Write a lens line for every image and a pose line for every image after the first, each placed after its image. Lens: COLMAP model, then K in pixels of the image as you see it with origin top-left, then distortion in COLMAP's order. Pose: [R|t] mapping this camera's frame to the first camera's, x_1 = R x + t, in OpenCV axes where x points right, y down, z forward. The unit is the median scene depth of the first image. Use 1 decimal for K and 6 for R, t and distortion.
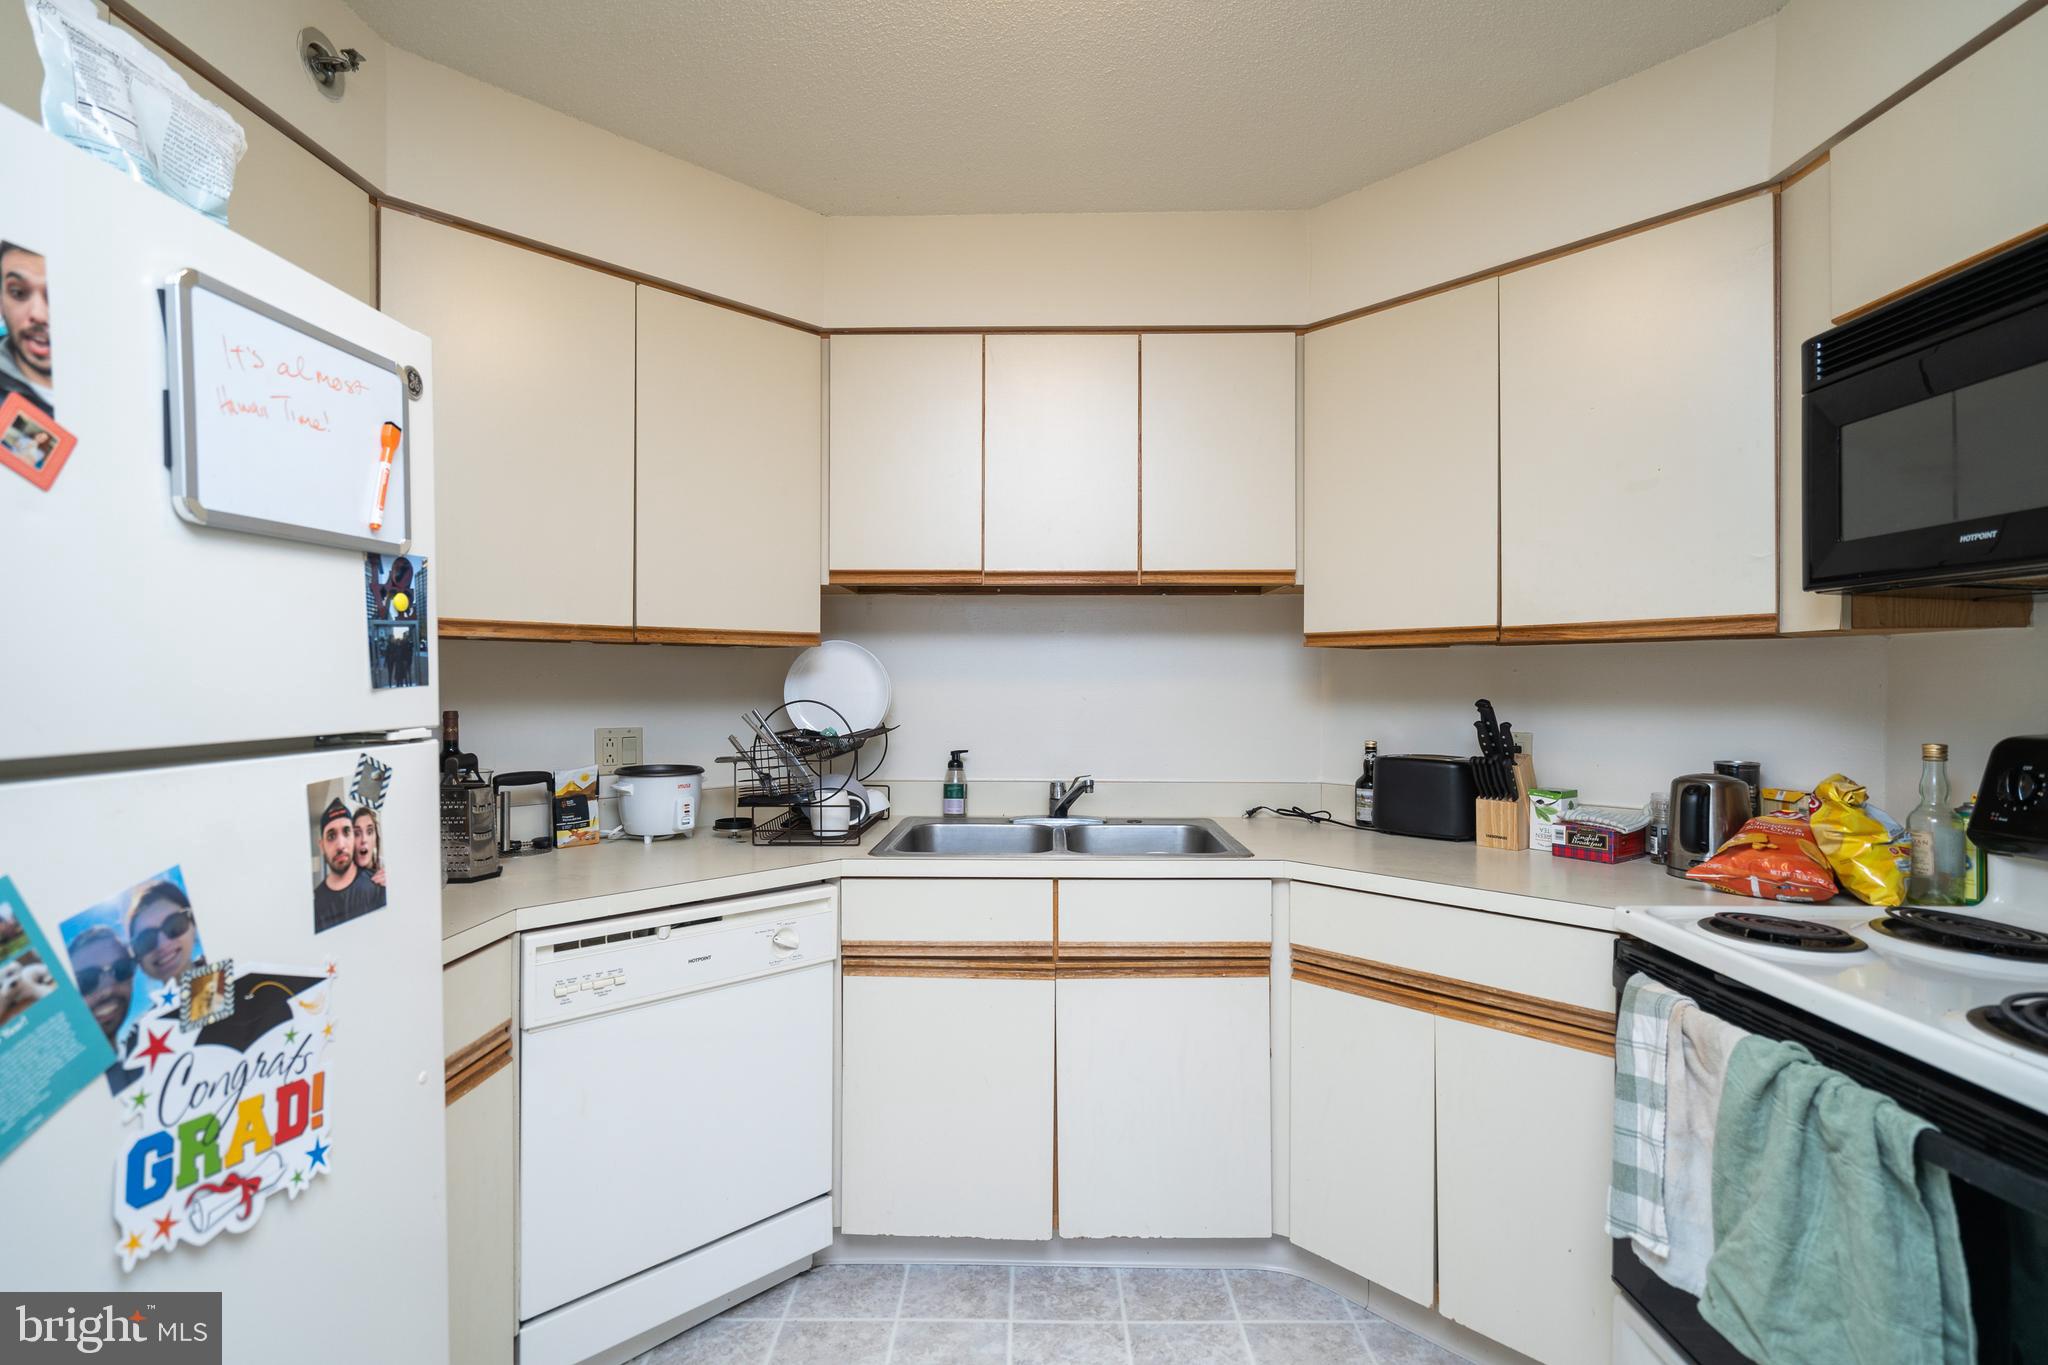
lens RADIAL K [[945.5, 0, 1024.0], [0, 945.5, 686.4], [0, 0, 1]] dist [0.002850, 0.000173]
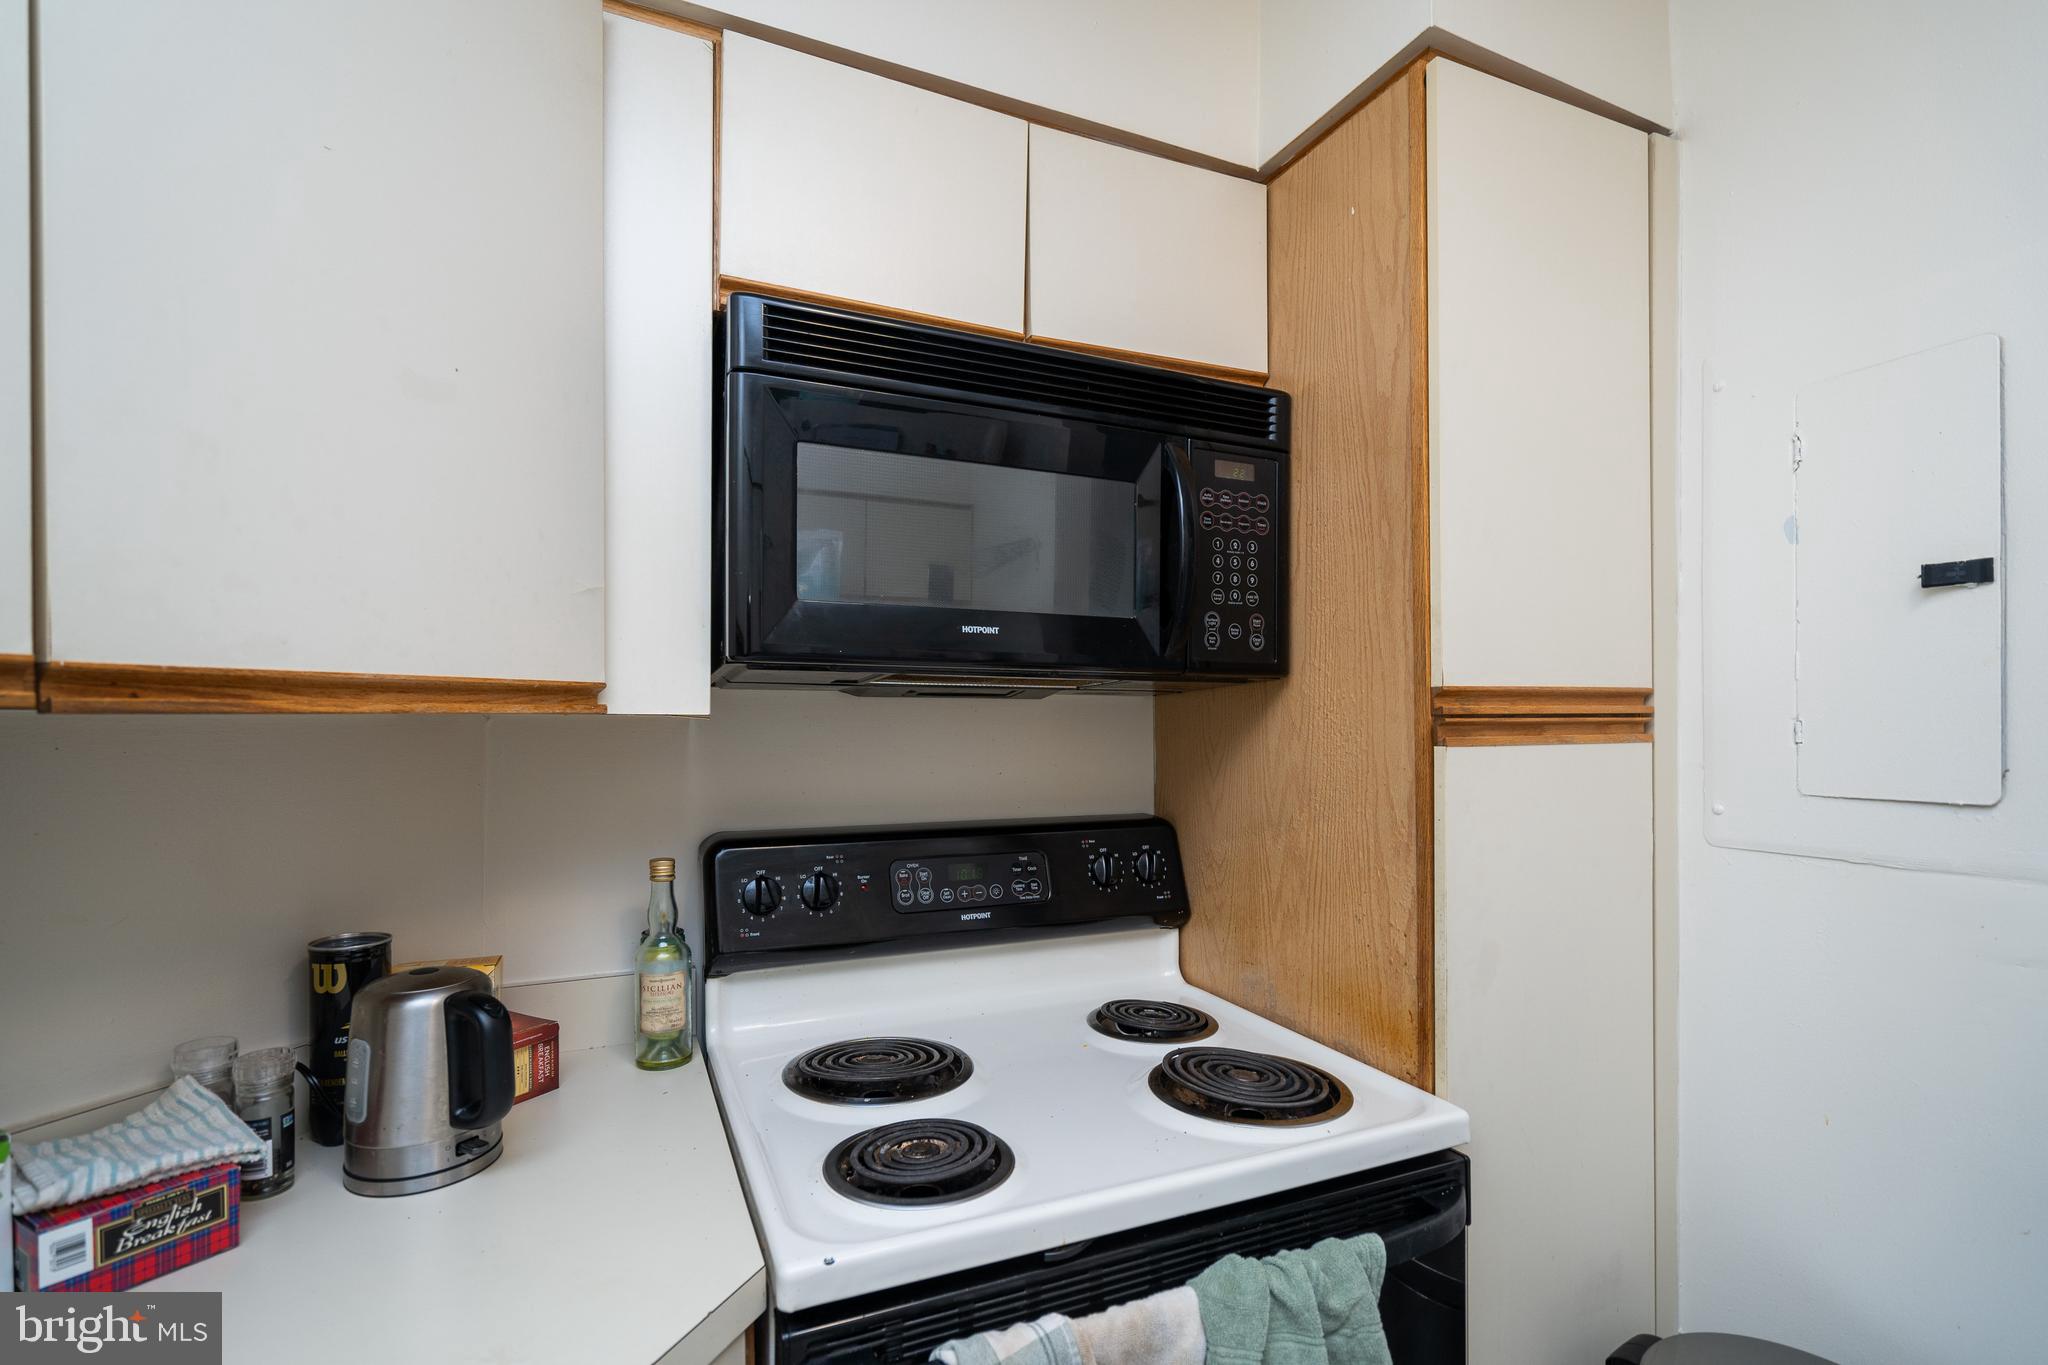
lens RADIAL K [[945.5, 0, 1022.1], [0, 945.5, 728.9], [0, 0, 1]] dist [0.002850, 0.000173]
pose [[-0.419665, -0.005378, 0.907663, 0.128329], [0.003674, 0.999964, 0.007623, -0.058075], [-0.907672, 0.006534, -0.419630, 1.149625]]
